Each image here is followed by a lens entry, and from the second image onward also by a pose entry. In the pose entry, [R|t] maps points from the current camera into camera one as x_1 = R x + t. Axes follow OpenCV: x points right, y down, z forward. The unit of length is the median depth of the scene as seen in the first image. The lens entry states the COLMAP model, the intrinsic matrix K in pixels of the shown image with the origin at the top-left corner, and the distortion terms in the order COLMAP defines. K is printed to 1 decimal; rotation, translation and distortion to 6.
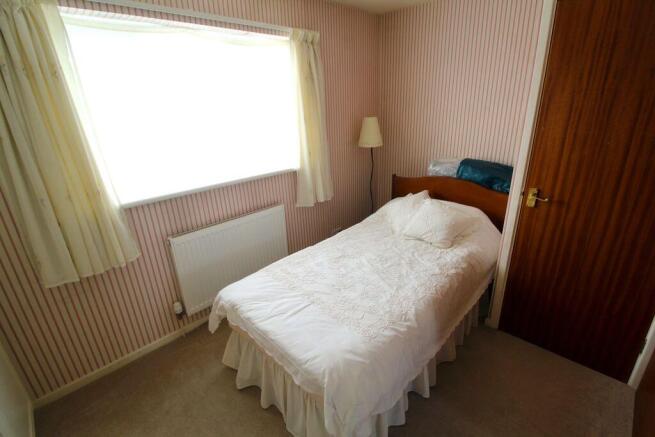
lens RADIAL K [[303.5, 0, 329.6], [0, 303.5, 215.1], [0, 0, 1]] dist [-0.001259, -0.012880]
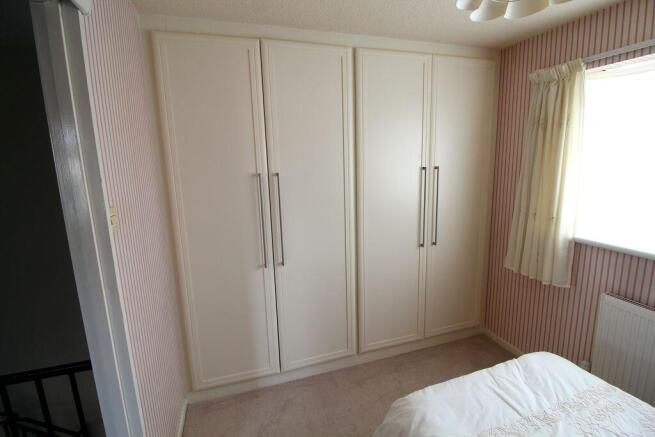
lens RADIAL K [[303.5, 0, 329.6], [0, 303.5, 215.1], [0, 0, 1]] dist [-0.001259, -0.012880]
pose [[-0.479332, 0.200767, -0.854361, 0.662008], [-0.254831, 0.899704, 0.354393, -0.275584], [0.839822, 0.387590, -0.380095, 0.668821]]
